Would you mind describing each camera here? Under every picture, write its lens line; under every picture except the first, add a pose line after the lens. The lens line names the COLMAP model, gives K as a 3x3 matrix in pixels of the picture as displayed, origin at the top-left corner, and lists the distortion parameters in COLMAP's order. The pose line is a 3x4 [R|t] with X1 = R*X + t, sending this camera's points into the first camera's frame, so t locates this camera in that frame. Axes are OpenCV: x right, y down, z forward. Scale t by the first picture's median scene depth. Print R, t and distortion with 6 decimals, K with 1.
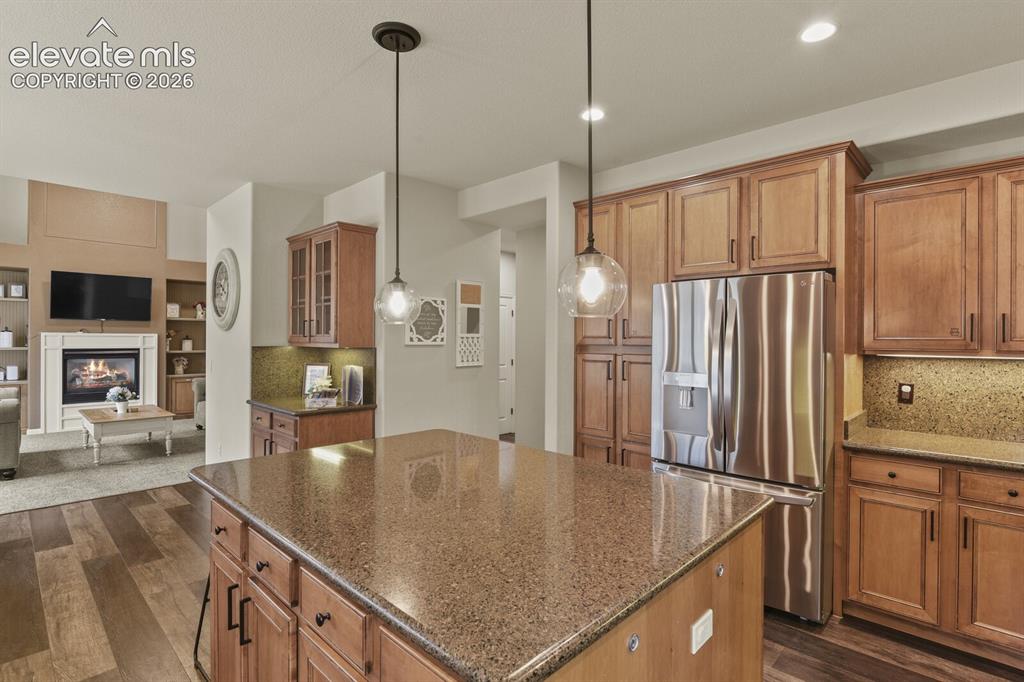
lens RADIAL K [[498.8, 0, 507.8], [0, 498.8, 337.6], [0, 0, 1]] dist [0.000031, -0.003720]
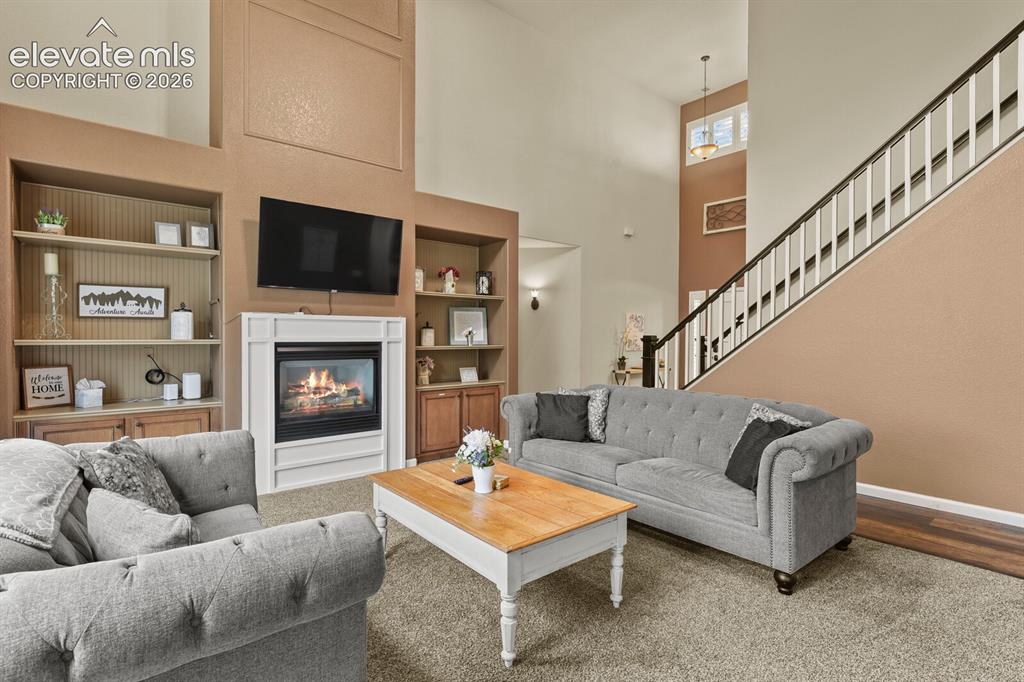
lens RADIAL K [[498.8, 0, 513.2], [0, 498.8, 338.6], [0, 0, 1]] dist [0.000031, -0.003720]
pose [[0.994686, -0.003967, -0.102879, -0.575557], [0.004564, 0.999974, 0.005566, 0.016760], [0.102854, -0.006006, 0.994678, 0.477439]]
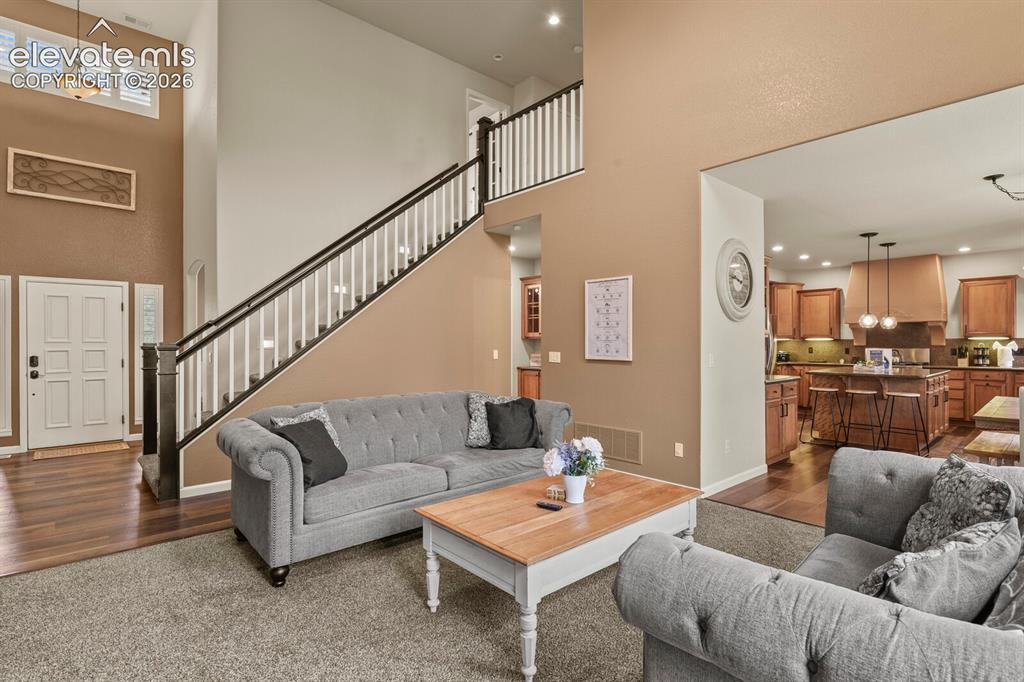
lens RADIAL K [[498.8, 0, 512.1], [0, 498.8, 342.7], [0, 0, 1]] dist [0.000031, -0.003720]
pose [[0.063583, -0.000540, 0.997976, -0.972518], [0.003497, 0.999994, 0.000318, 0.019121], [-0.997970, 0.003470, 0.063585, 0.846810]]
